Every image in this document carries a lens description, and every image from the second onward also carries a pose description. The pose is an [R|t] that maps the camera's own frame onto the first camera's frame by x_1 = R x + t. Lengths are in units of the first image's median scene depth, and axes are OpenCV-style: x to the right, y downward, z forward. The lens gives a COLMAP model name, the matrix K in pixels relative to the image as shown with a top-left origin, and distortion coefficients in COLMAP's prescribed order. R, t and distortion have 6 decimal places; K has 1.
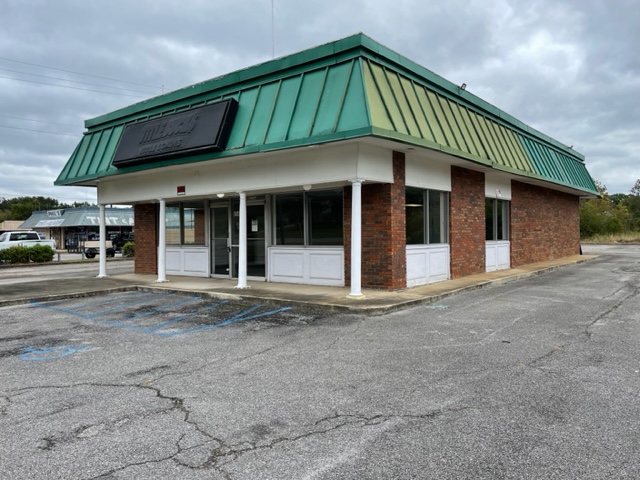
lens RADIAL K [[489.8, 0, 319.3], [0, 489.8, 237.3], [0, 0, 1]] dist [0.056196, -0.015381]
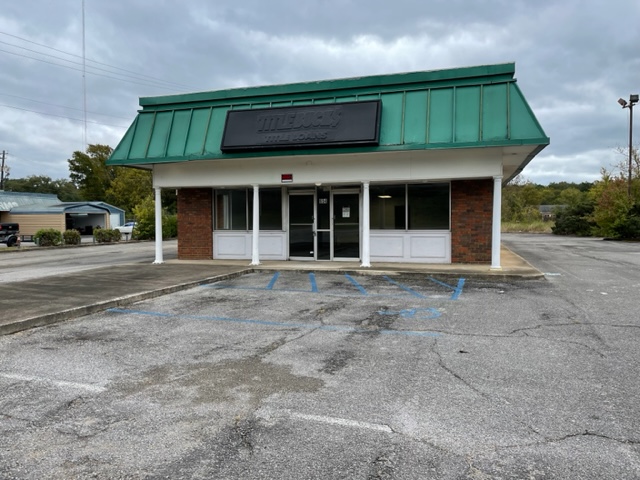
lens RADIAL K [[489.8, 0, 321.0], [0, 489.8, 238.0], [0, 0, 1]] dist [0.056196, -0.015381]
pose [[0.926028, -0.005282, 0.377418, -0.615443], [-0.003822, 0.999720, 0.023368, 0.009388], [-0.377436, -0.023082, 0.925748, -0.008279]]
